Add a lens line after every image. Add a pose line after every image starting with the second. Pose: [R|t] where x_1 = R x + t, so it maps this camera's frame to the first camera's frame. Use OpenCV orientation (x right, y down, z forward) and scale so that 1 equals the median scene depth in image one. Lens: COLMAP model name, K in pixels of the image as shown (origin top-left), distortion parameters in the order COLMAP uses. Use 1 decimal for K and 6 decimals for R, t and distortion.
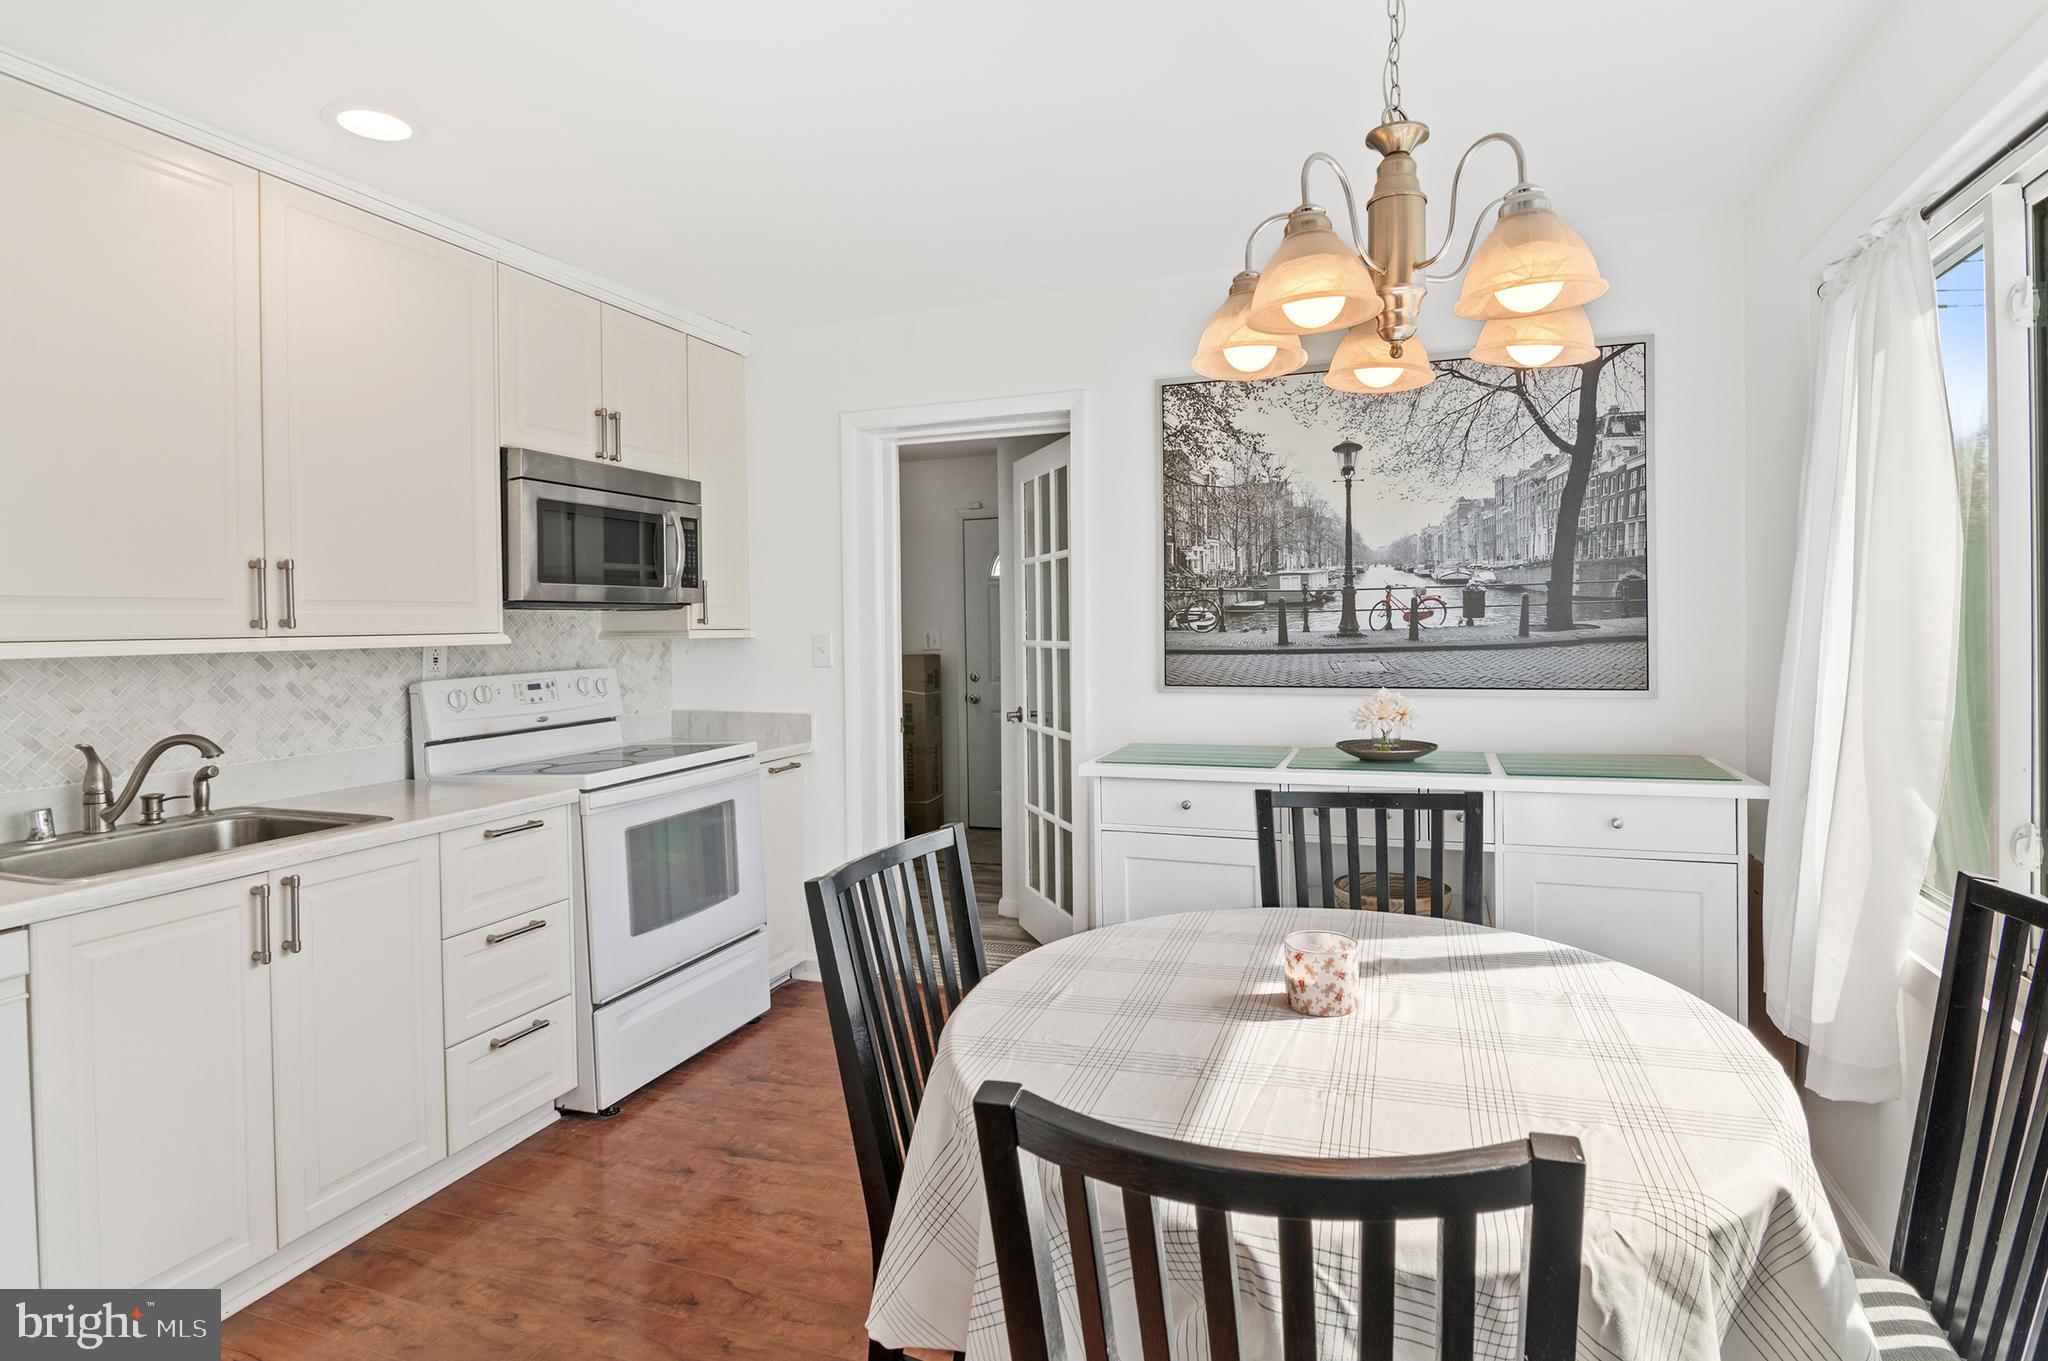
lens RADIAL K [[1041.4, 0, 1037.9], [0, 1041.4, 638.8], [0, 0, 1]] dist [0.003824, -0.013509]
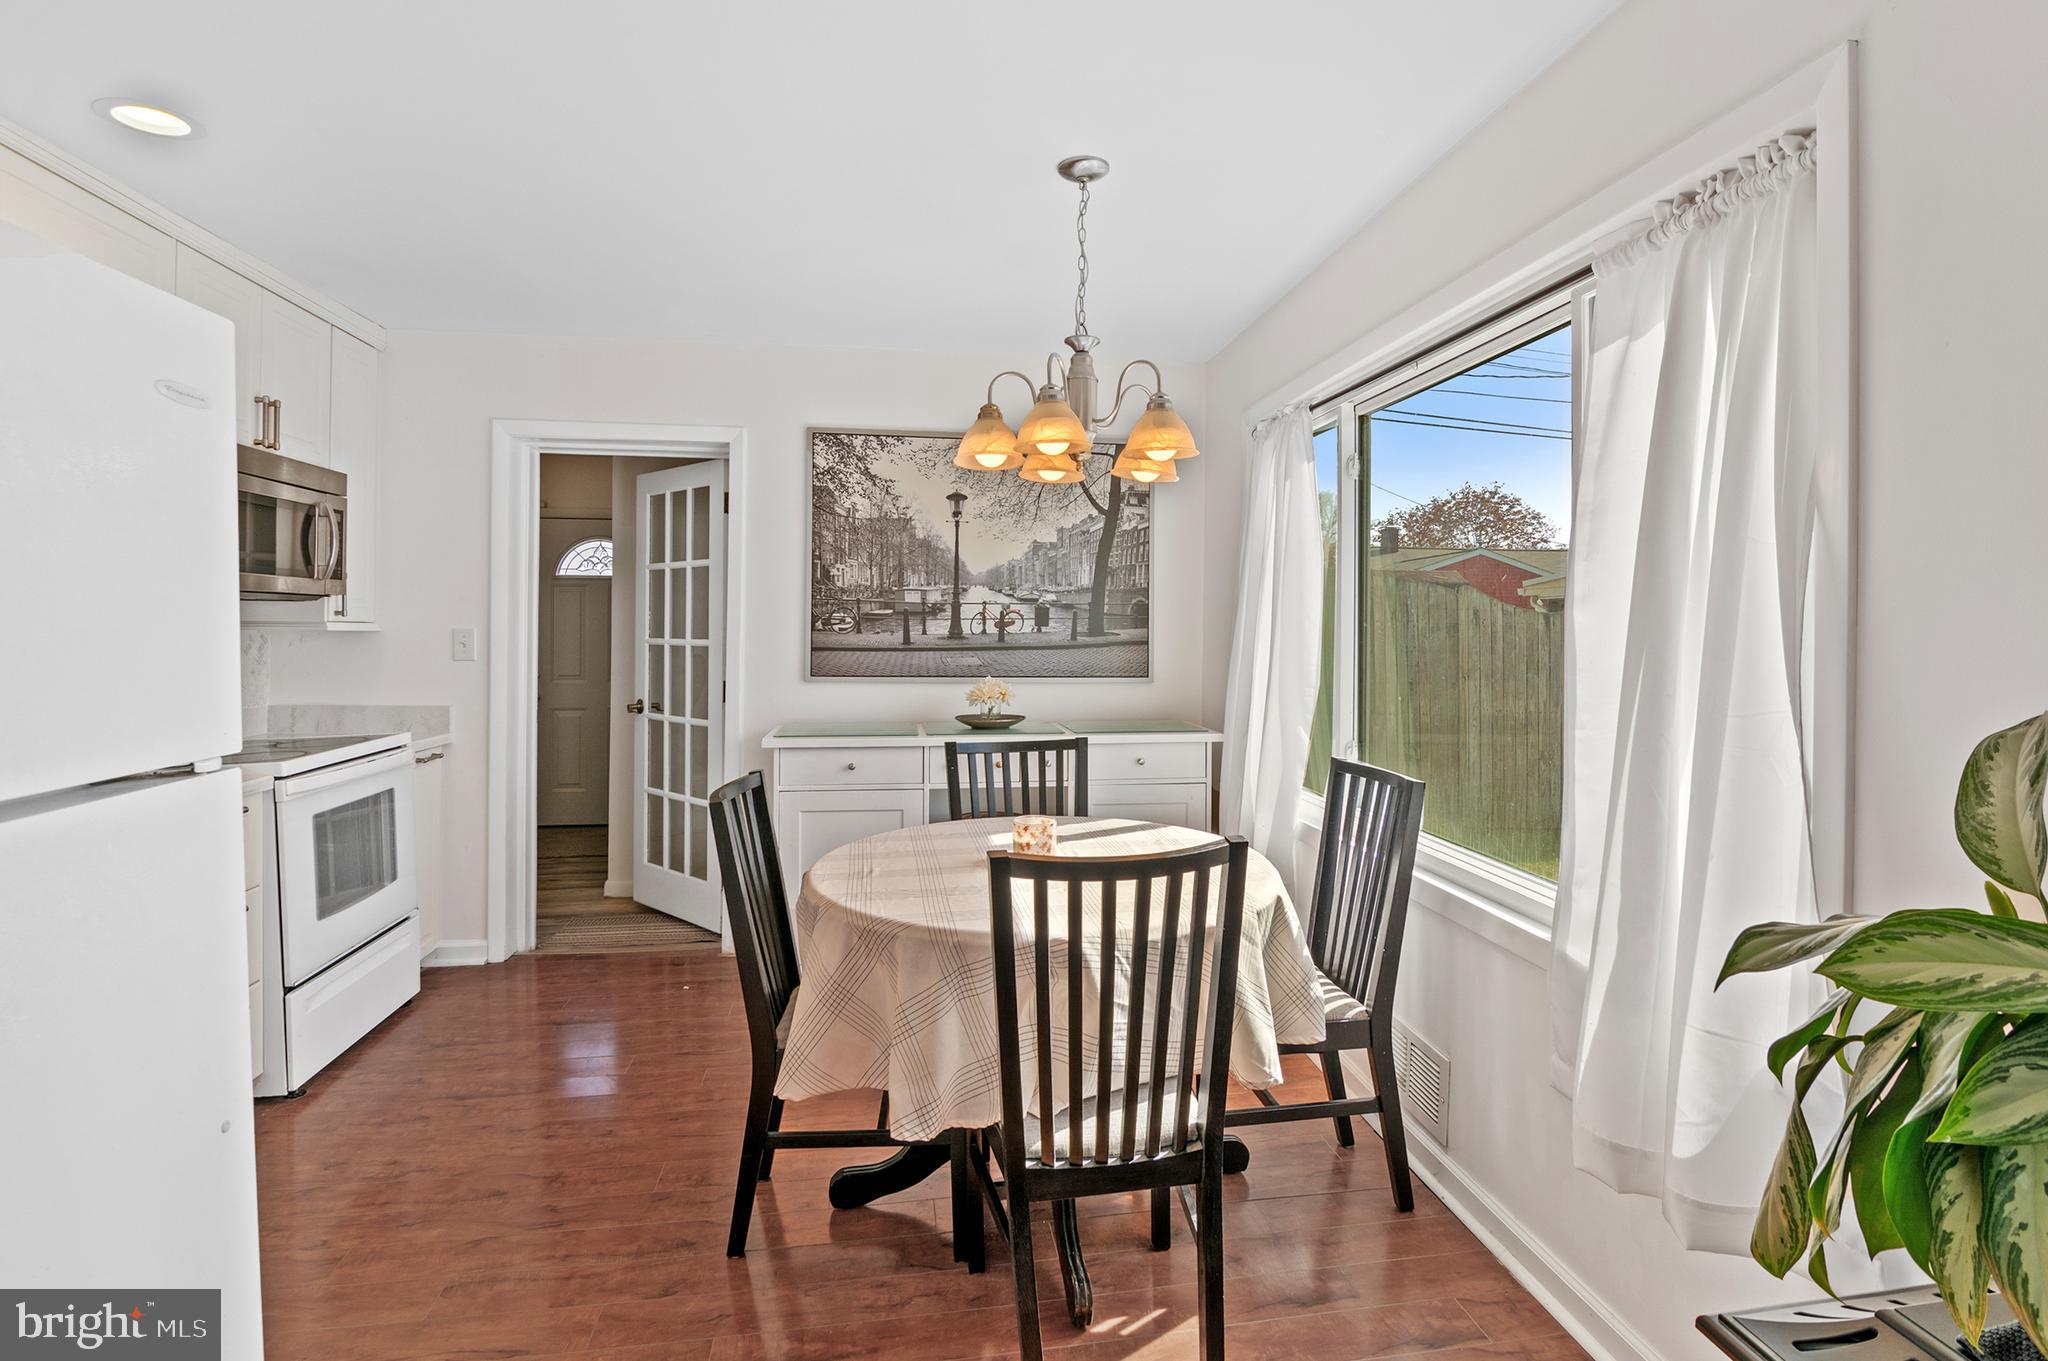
lens RADIAL K [[1014.3, 0, 1027.8], [0, 1014.3, 642.1], [0, 0, 1]] dist [0.000012, -0.000156]
pose [[0.884057, 0.014347, 0.467158, -0.236423], [-0.013223, 0.999896, -0.005686, 0.008914], [-0.467192, -0.001150, 0.884155, -0.198777]]
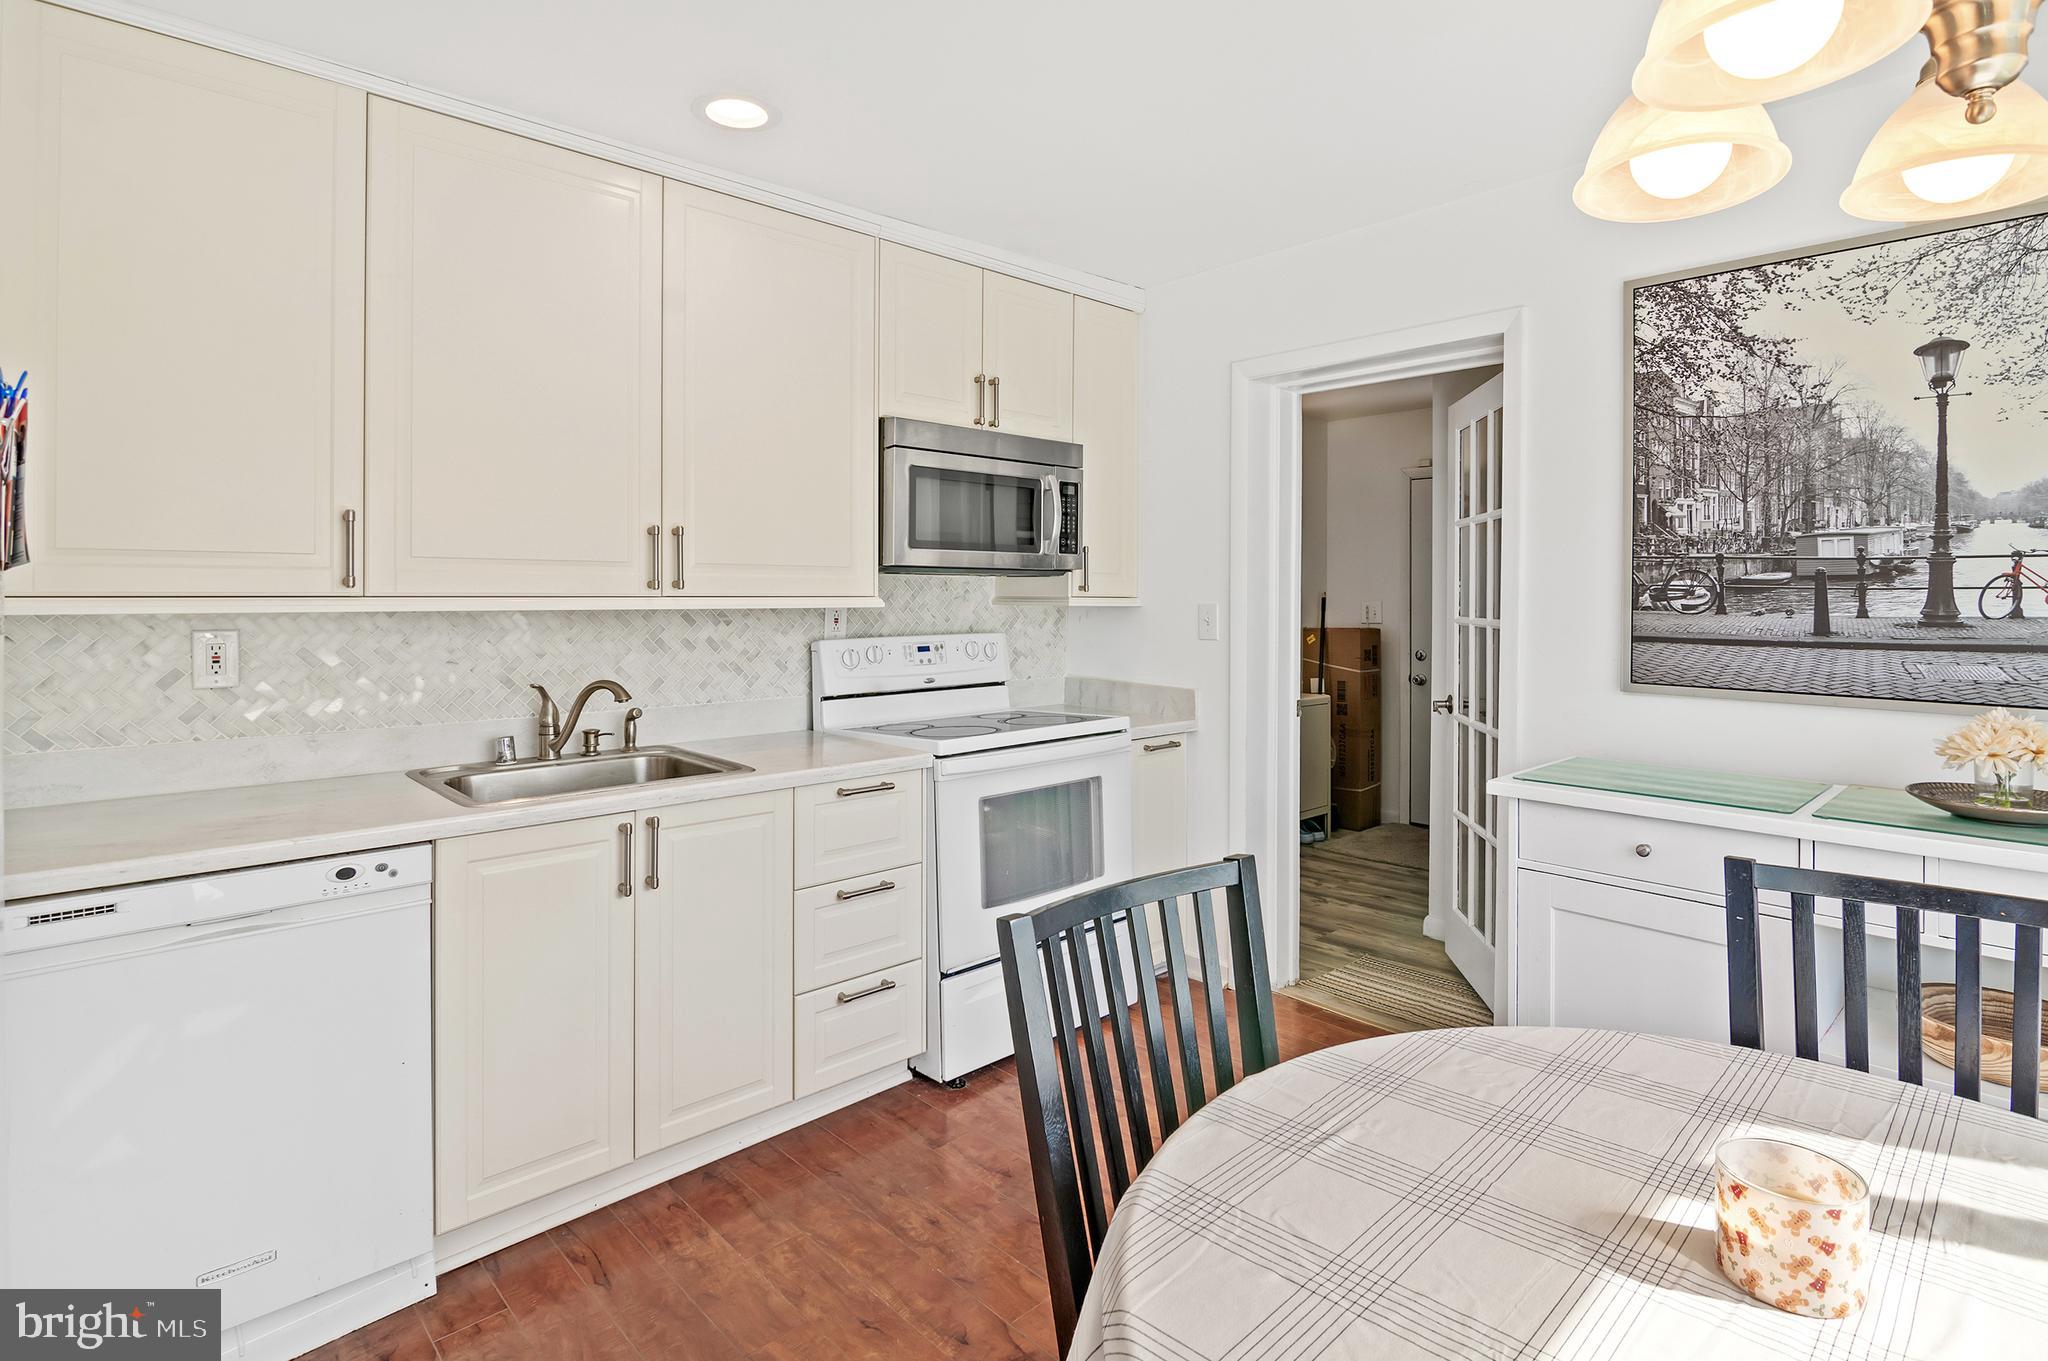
lens RADIAL K [[1023.9, 0, 1013.9], [0, 1023.9, 594.9], [0, 0, 1]] dist [-0.001653, -0.008247]
pose [[0.889926, 0.019121, -0.455705, 0.067603], [-0.024108, 0.999696, -0.005133, -0.005069], [0.455468, 0.015554, 0.890116, 0.147387]]
